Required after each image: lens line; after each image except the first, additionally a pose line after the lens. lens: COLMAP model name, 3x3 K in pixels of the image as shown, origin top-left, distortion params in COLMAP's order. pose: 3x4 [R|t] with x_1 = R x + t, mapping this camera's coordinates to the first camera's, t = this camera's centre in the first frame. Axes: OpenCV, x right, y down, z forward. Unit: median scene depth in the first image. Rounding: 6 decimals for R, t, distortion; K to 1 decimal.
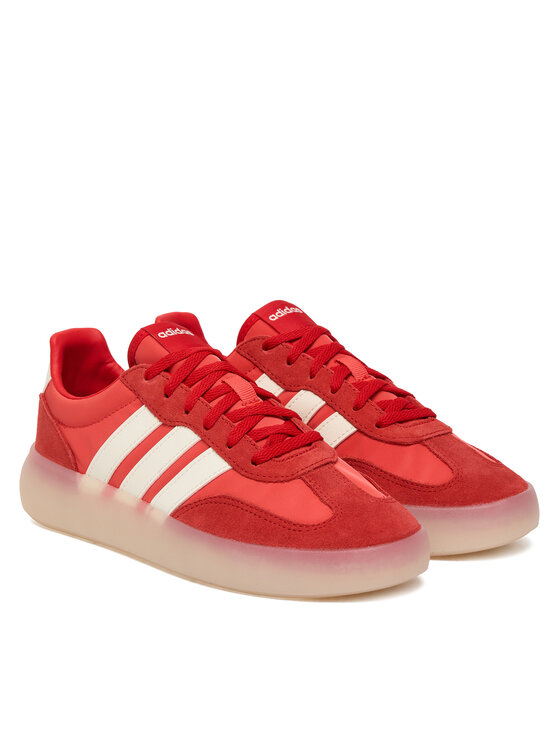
lens RADIAL K [[1770.1, 0, 280.0], [0, 1770.1, 373.3], [0, 0, 1]] dist [0.062850, 0.000000]
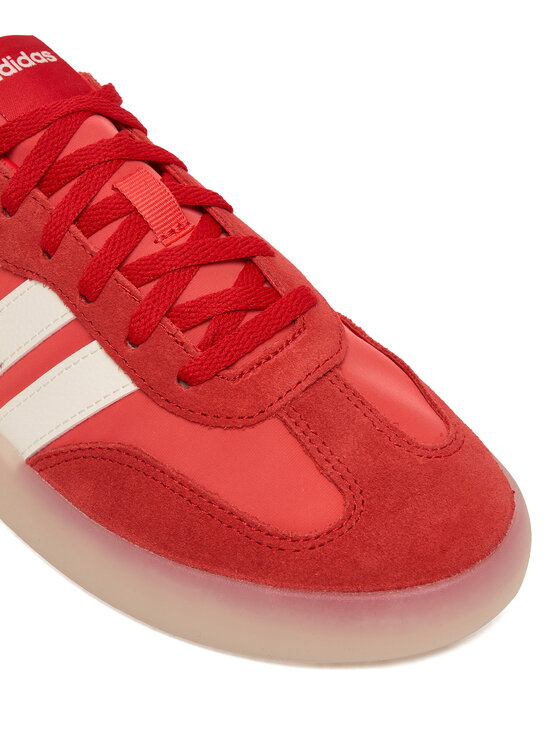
lens RADIAL K [[1600.5, 0, 280.6], [0, 1600.5, 372.8], [0, 0, 1]] dist [-0.205346, 0.000000]
pose [[0.998985, -0.034149, 0.029373, -0.000288], [0.019720, 0.917861, 0.396411, -0.129938], [-0.040497, -0.395429, 0.917603, 0.583837]]
